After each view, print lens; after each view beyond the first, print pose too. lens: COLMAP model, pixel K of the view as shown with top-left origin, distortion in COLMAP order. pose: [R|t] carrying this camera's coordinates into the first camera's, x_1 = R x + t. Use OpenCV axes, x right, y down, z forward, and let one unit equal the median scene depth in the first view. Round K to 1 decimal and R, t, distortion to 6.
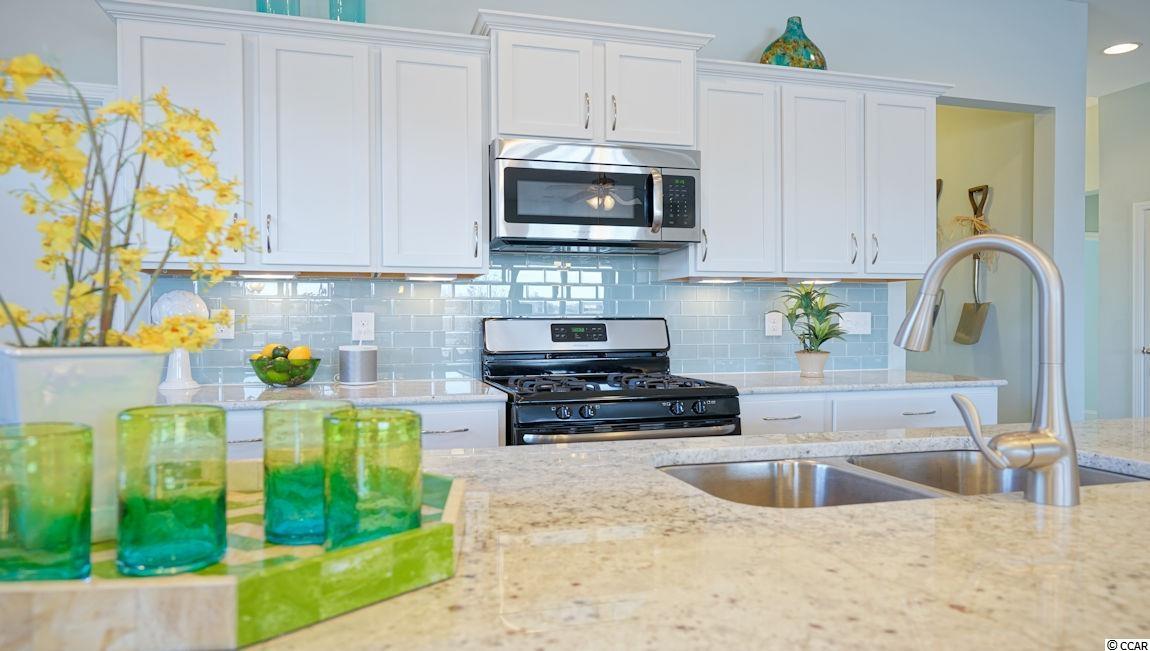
lens RADIAL K [[781.4, 0, 582.2], [0, 781.4, 327.1], [0, 0, 1]] dist [-0.012987, -0.002221]
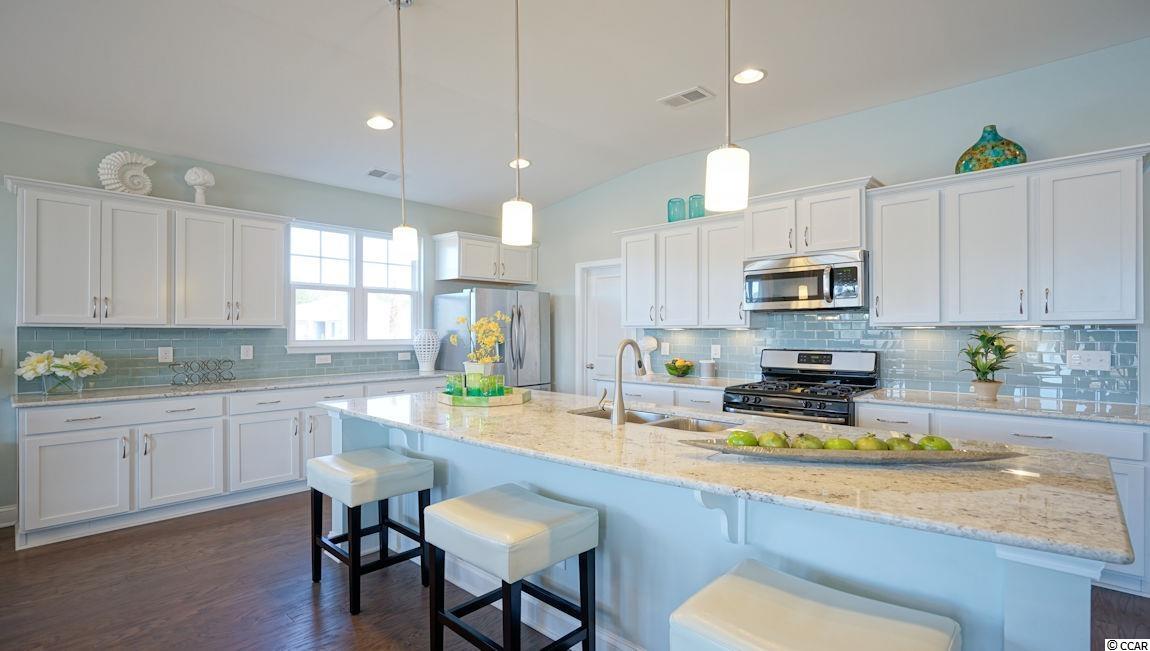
lens RADIAL K [[535.6, 0, 550.9], [0, 535.6, 330.0], [0, 0, 1]] dist [-0.004175, 0.000755]
pose [[0.477828, -0.002471, -0.878450, 0.781589], [-0.004763, 0.999974, -0.005403, -0.048955], [0.878441, 0.006766, 0.477804, -0.087737]]
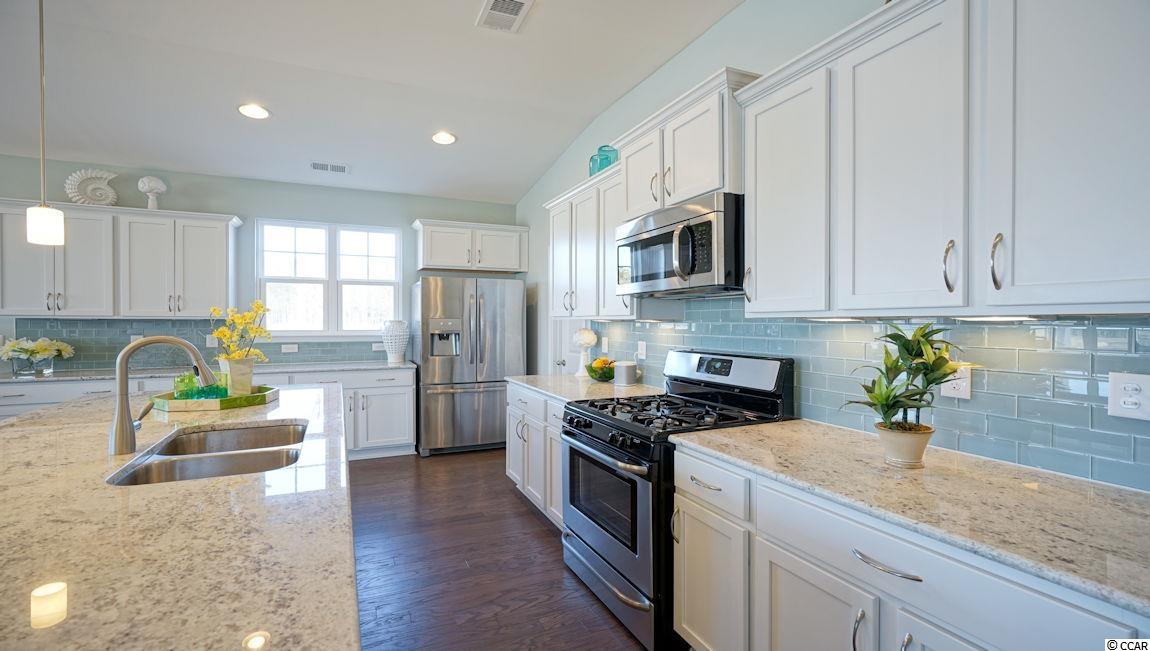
lens RADIAL K [[499.8, 0, 559.8], [0, 499.8, 323.2], [0, 0, 1]] dist [-0.005278, 0.000914]
pose [[0.115138, 0.004606, -0.993339, 0.723066], [-0.008283, 0.999959, 0.003676, -0.058990], [0.993315, 0.007804, 0.115171, 0.703918]]
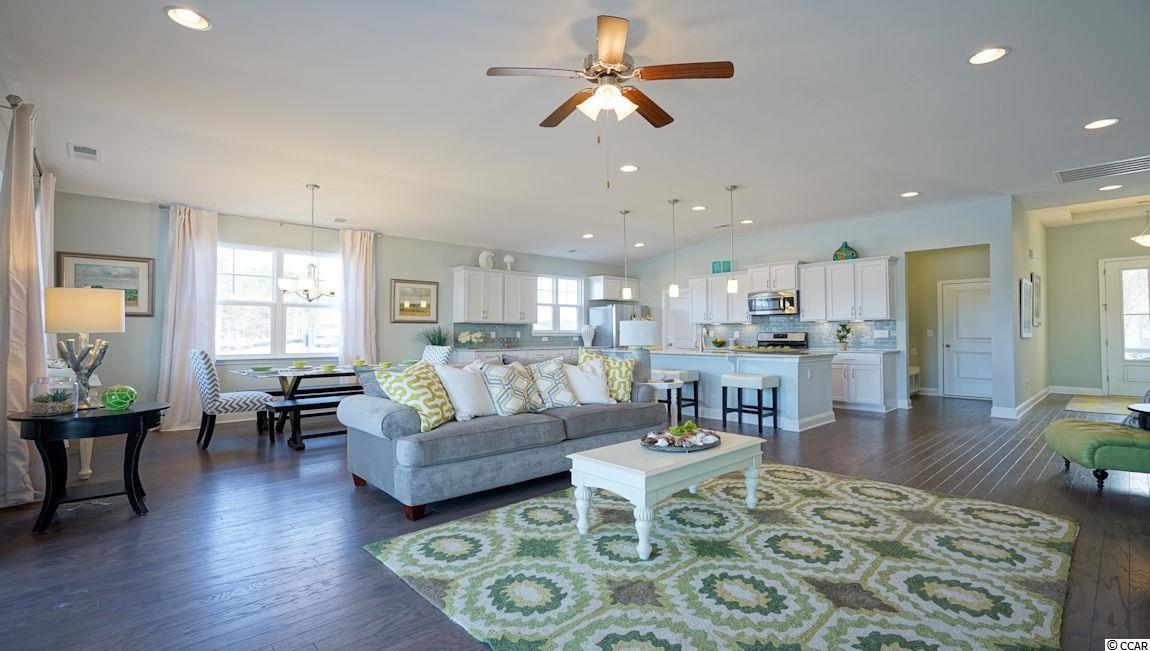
lens RADIAL K [[499.8, 0, 549.1], [0, 499.8, 318.5], [0, 0, 1]] dist [-0.005278, 0.000914]
pose [[0.405588, -0.029792, -0.913570, 1.868738], [-0.003973, 0.999402, -0.034355, 0.009383], [0.914047, 0.017564, 0.405227, -1.111895]]
